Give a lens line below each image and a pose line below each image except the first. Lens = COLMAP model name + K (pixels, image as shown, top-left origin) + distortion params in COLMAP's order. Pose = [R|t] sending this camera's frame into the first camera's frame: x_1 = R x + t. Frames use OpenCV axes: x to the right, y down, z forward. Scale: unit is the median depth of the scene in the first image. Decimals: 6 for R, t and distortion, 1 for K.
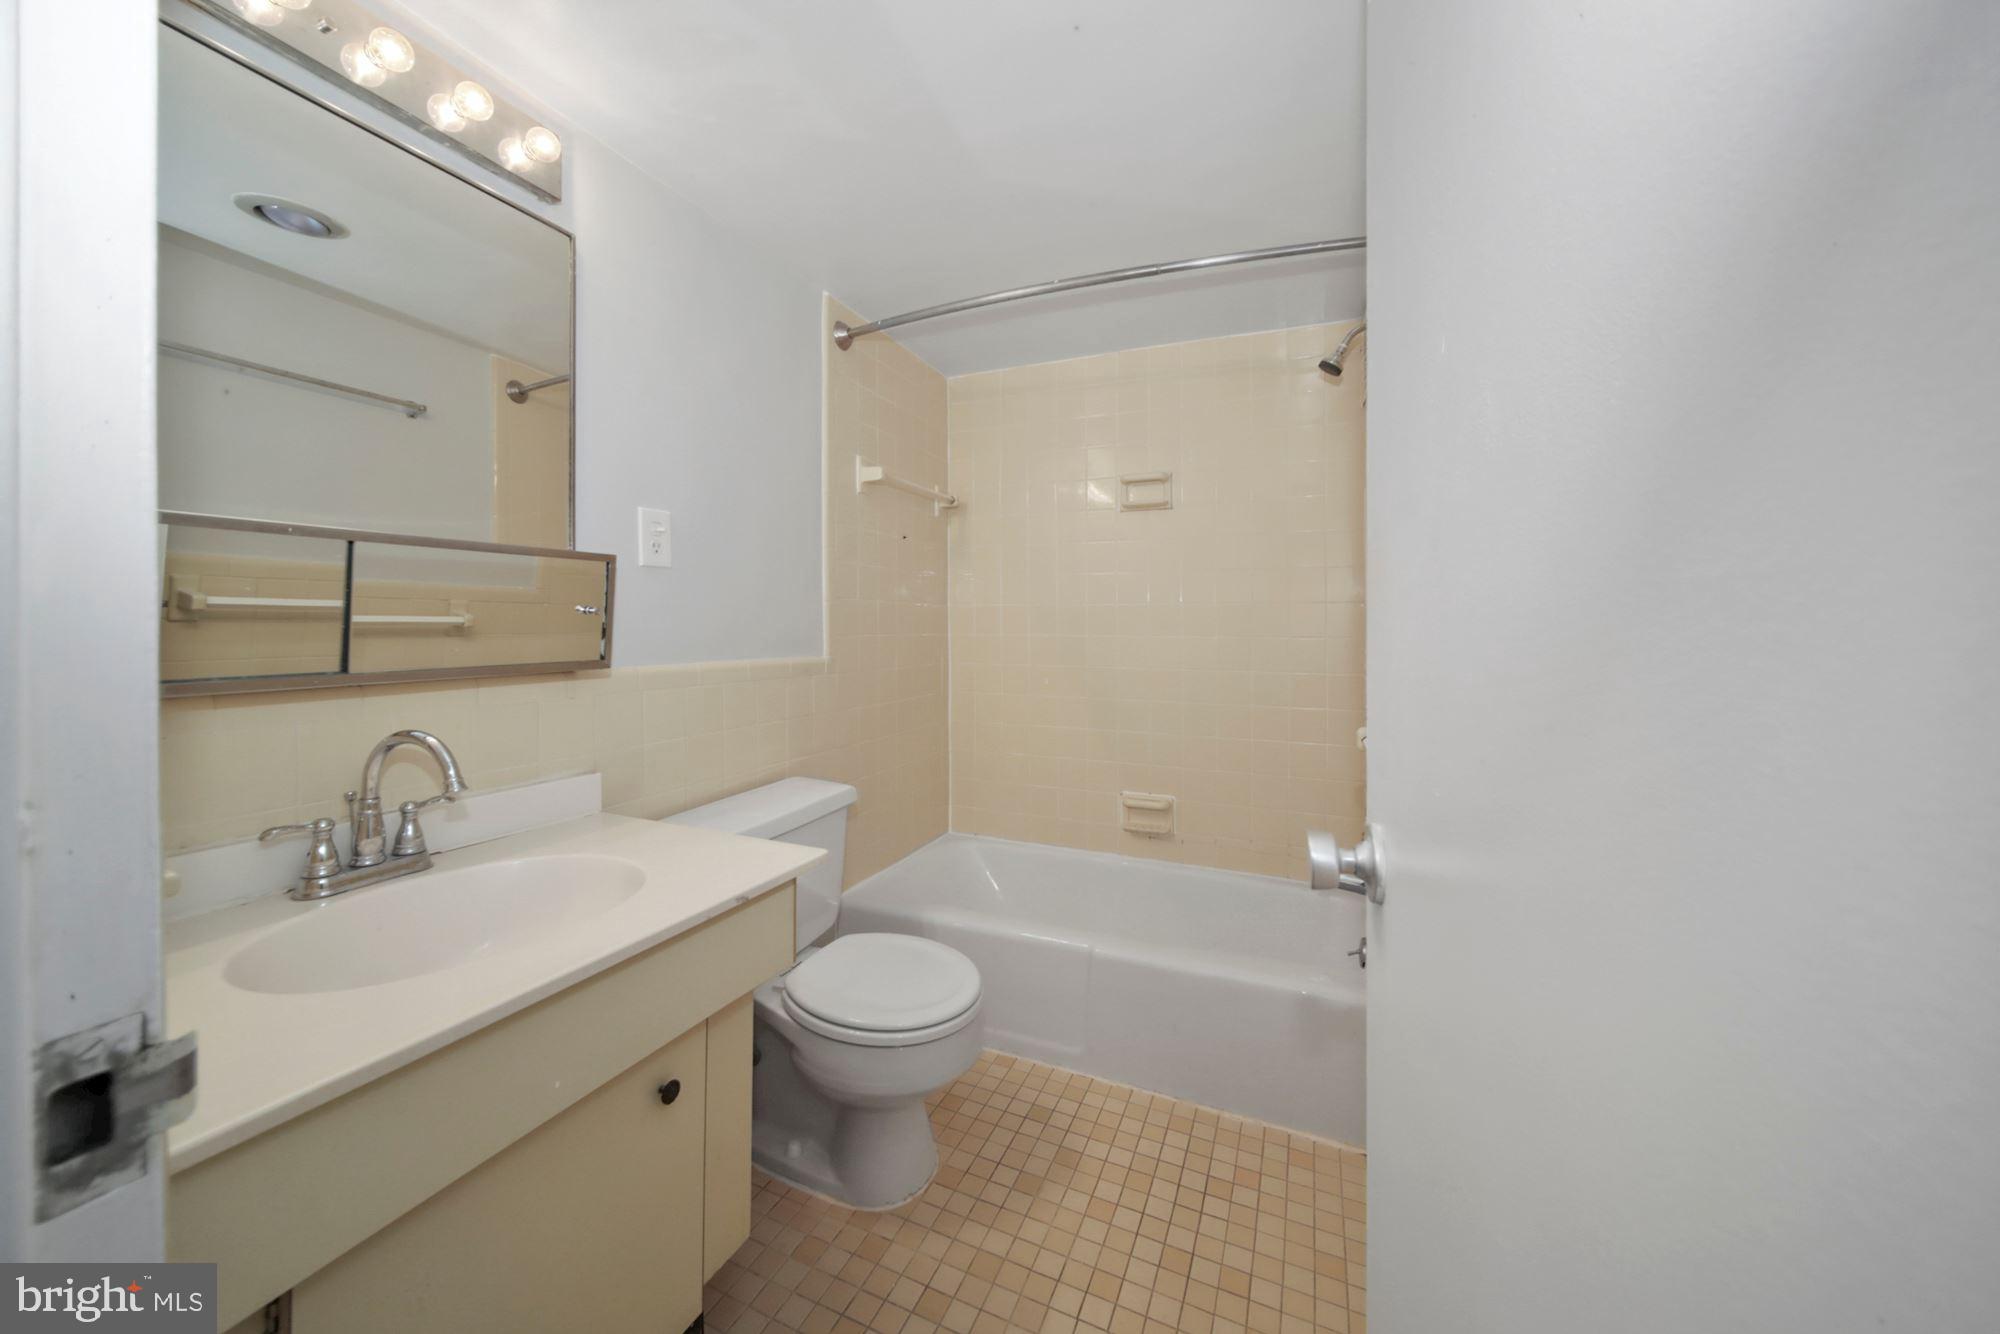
lens RADIAL K [[713.7, 0, 1001.2], [0, 713.7, 626.8], [0, 0, 1]] dist [-0.000109, 0.000000]
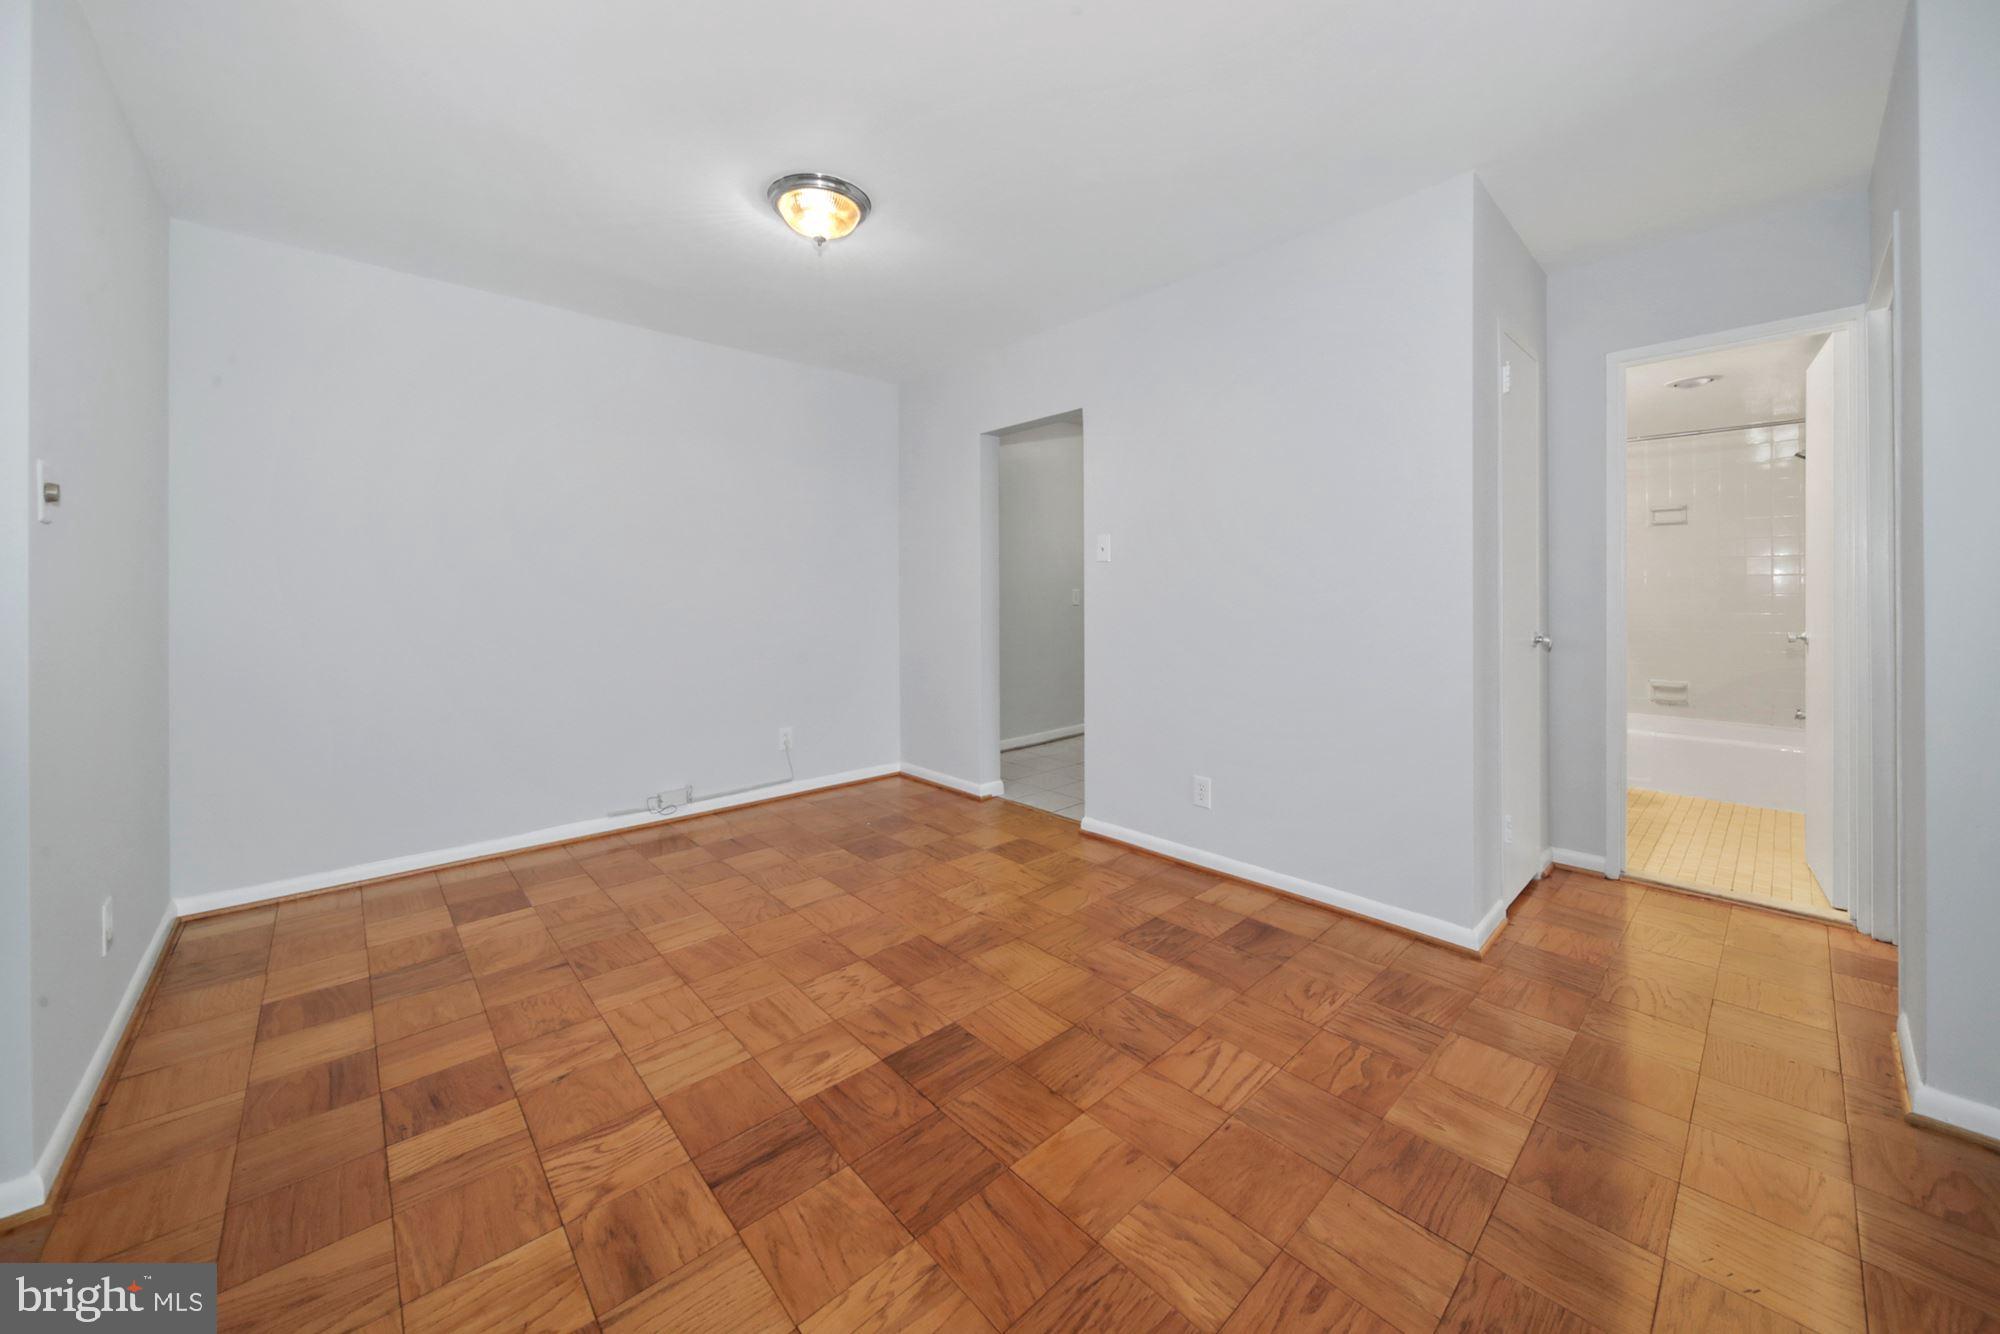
lens RADIAL K [[733.6, 0, 1004.8], [0, 733.6, 588.3], [0, 0, 1]] dist [-0.000586, -0.000069]
pose [[0.917623, -0.005803, -0.397409, -0.610173], [0.003836, 0.999976, -0.005746, 0.004028], [0.397433, 0.003748, 0.917623, -1.404491]]
